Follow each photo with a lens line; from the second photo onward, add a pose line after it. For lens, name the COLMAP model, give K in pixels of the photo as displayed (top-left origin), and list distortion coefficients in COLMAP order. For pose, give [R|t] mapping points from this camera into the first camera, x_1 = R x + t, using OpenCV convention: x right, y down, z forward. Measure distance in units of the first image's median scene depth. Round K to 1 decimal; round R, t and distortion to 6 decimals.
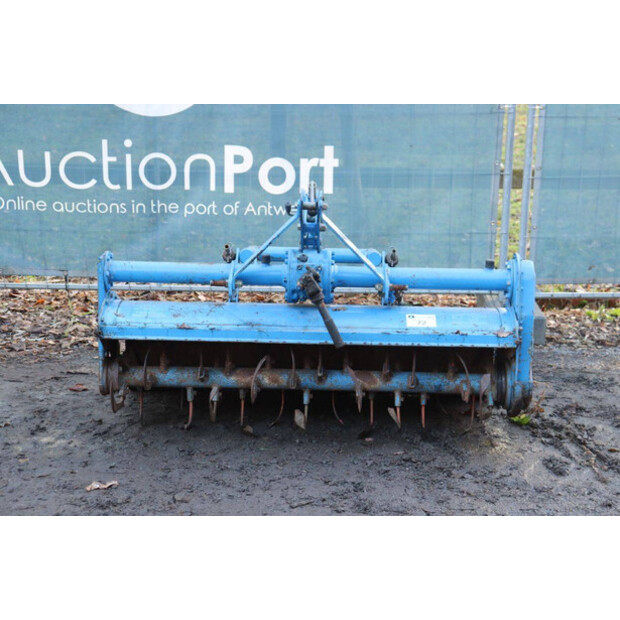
lens RADIAL K [[1312.6, 0, 309.9], [0, 1312.6, 311.1], [0, 0, 1]] dist [0.314204, 0.000000]
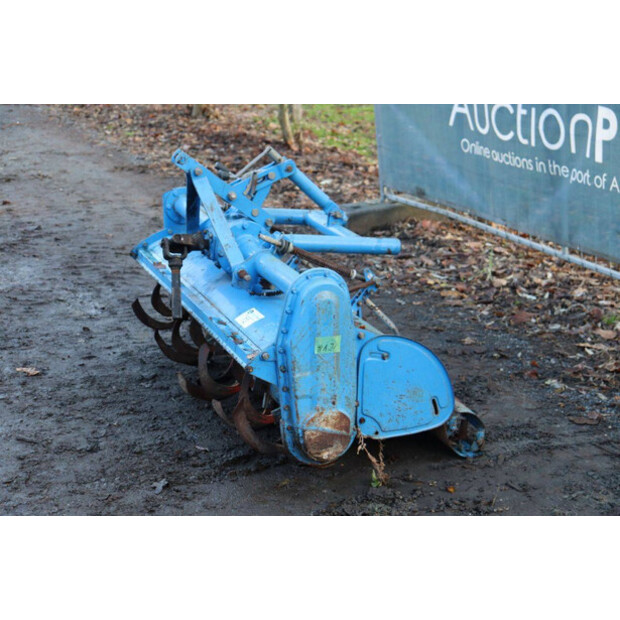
lens RADIAL K [[1161.4, 0, 309.9], [0, 1161.4, 308.7], [0, 0, 1]] dist [0.237010, 0.000000]
pose [[0.379770, 0.244768, -0.892112, 0.677132], [-0.171110, 0.966307, 0.192283, -0.133043], [0.909118, 0.079626, 0.408856, 0.611561]]
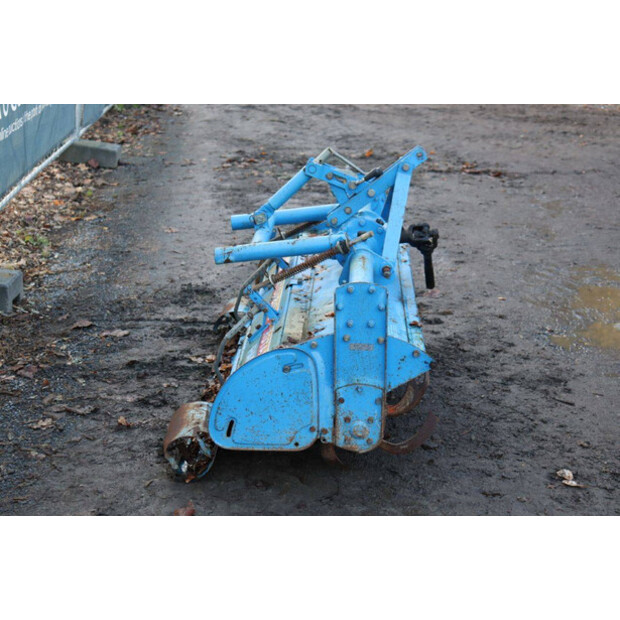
lens RADIAL K [[1056.2, 0, 307.9], [0, 1056.2, 312.5], [0, 0, 1]] dist [0.182460, 0.000000]
pose [[0.029203, -0.338705, 0.940439, -0.658825], [0.200042, 0.923788, 0.326496, -0.210580], [-0.979352, 0.178593, 0.094733, 0.843713]]
